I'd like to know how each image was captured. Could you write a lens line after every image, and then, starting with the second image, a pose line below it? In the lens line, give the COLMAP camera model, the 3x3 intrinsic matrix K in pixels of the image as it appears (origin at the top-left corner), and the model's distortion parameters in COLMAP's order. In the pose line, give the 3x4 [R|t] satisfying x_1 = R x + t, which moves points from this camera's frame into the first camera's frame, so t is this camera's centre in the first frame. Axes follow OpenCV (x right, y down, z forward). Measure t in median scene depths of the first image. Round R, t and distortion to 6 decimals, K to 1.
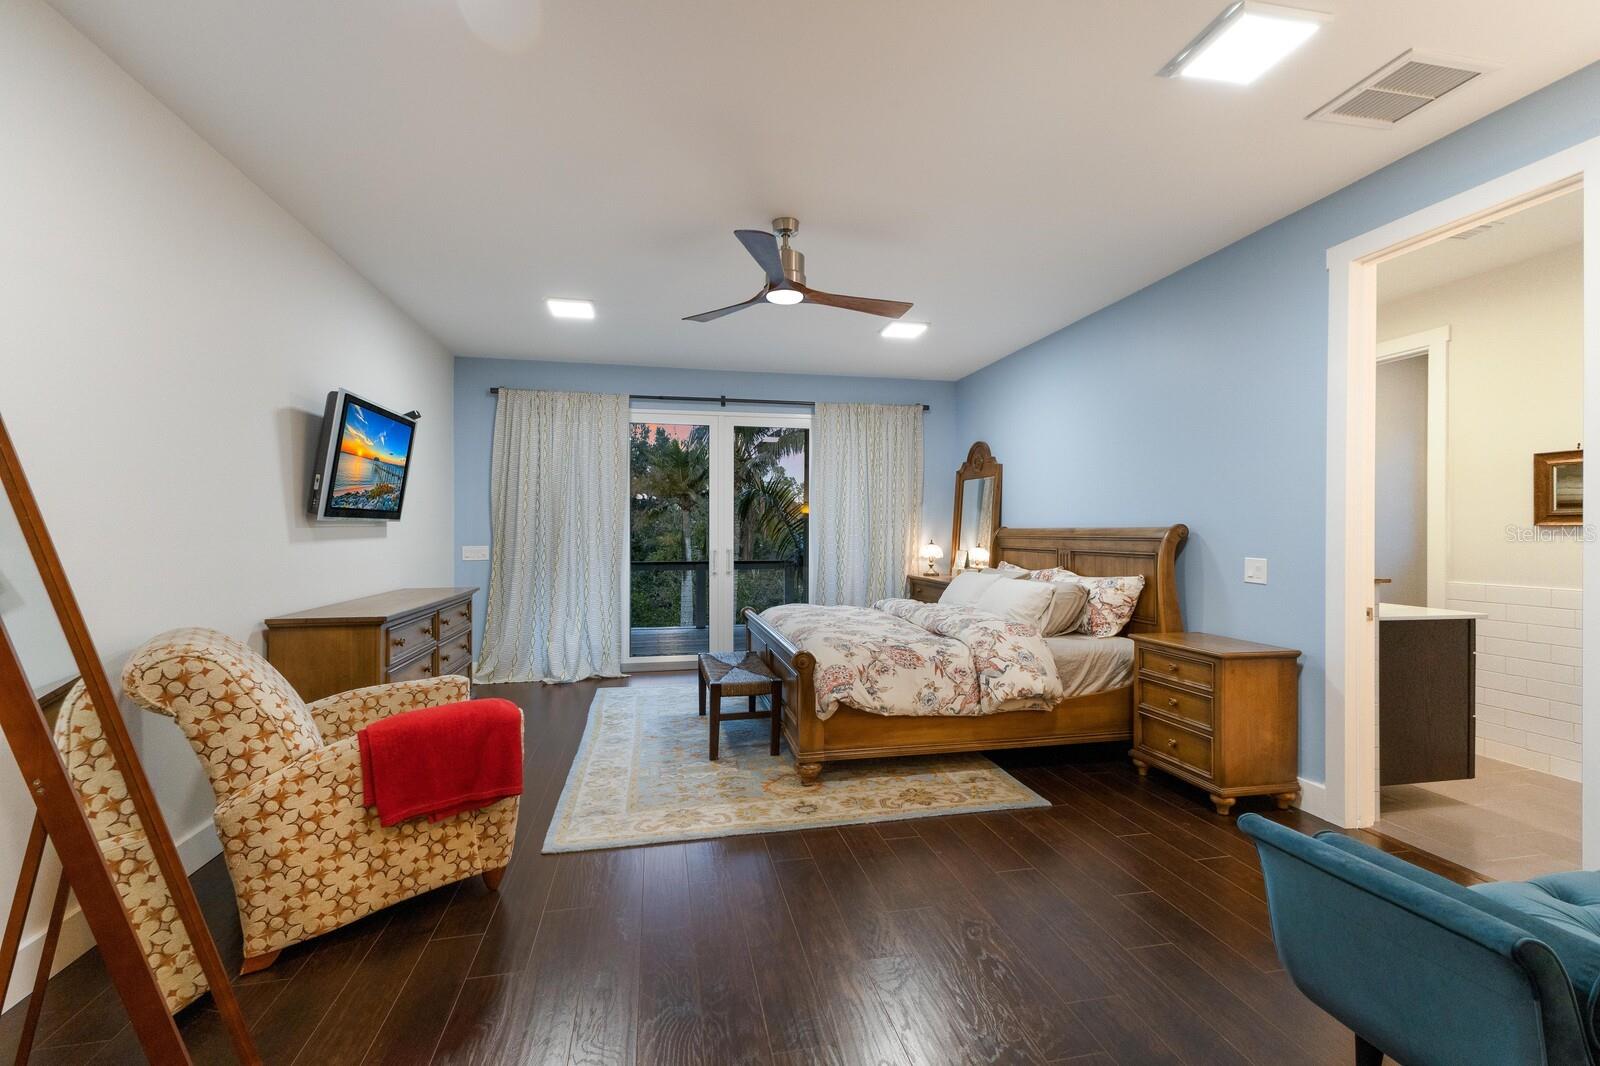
lens RADIAL K [[687.0, 0, 798.8], [0, 687.0, 532.1], [0, 0, 1]] dist [0.008371, 0.000367]
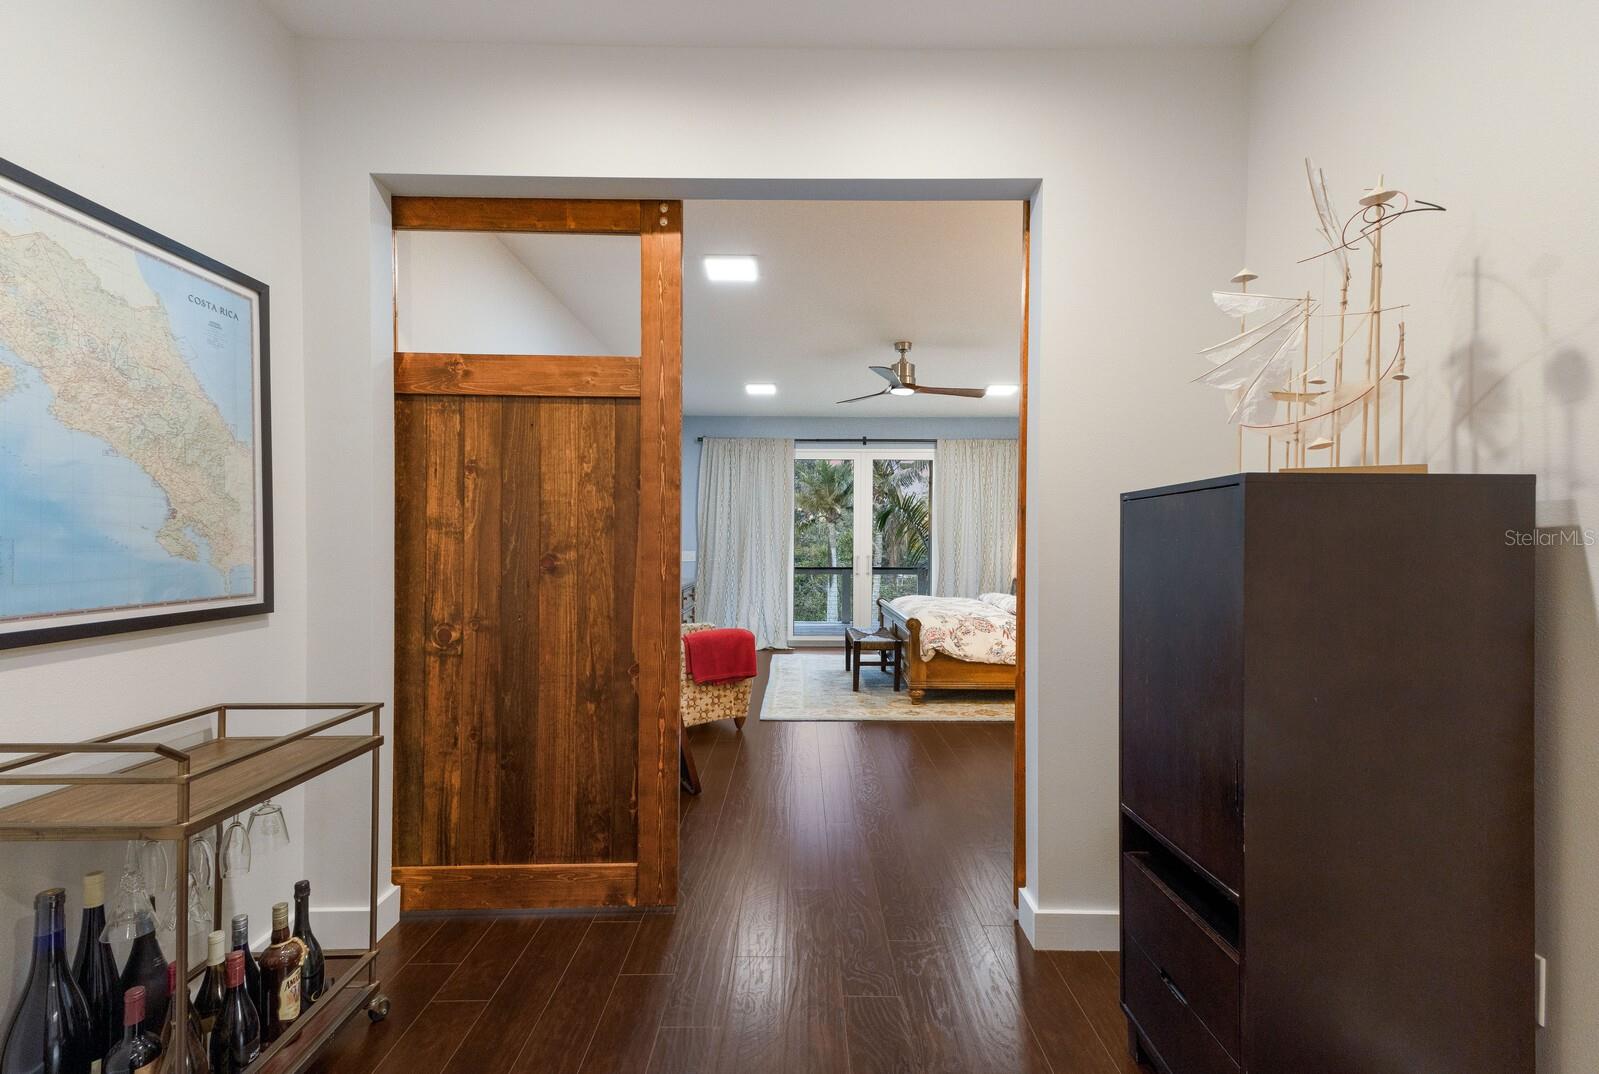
lens RADIAL K [[699.7, 0, 800.9], [0, 699.7, 545.6], [0, 0, 1]] dist [0.001317, 0.000009]
pose [[0.979268, 0.005079, -0.202504, 0.071264], [-0.004435, 0.999984, 0.003636, 0.004395], [0.202519, -0.002663, 0.979275, -0.555497]]
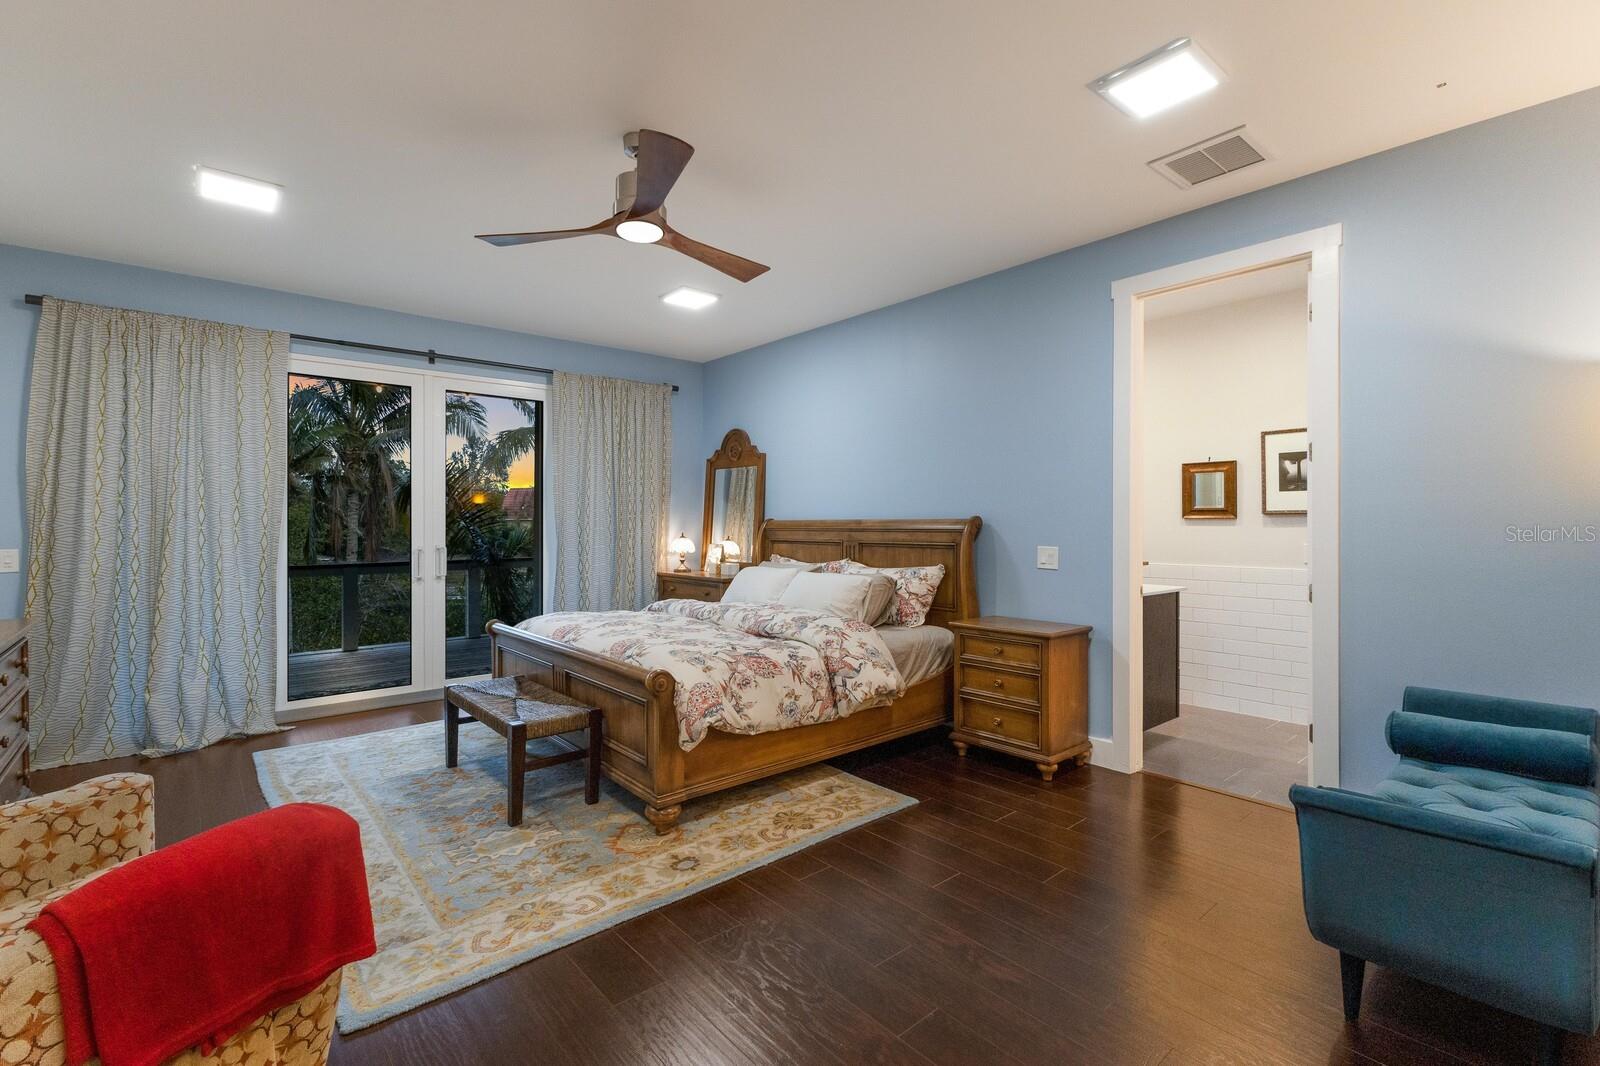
lens RADIAL K [[714.2, 0, 803.1], [0, 714.2, 522.3], [0, 0, 1]] dist [0.003916, -0.003530]
pose [[0.876559, -0.001780, 0.481291, -0.231811], [0.003444, 0.999991, -0.002574, -0.000017], [-0.481282, 0.003914, 0.876557, 0.160264]]
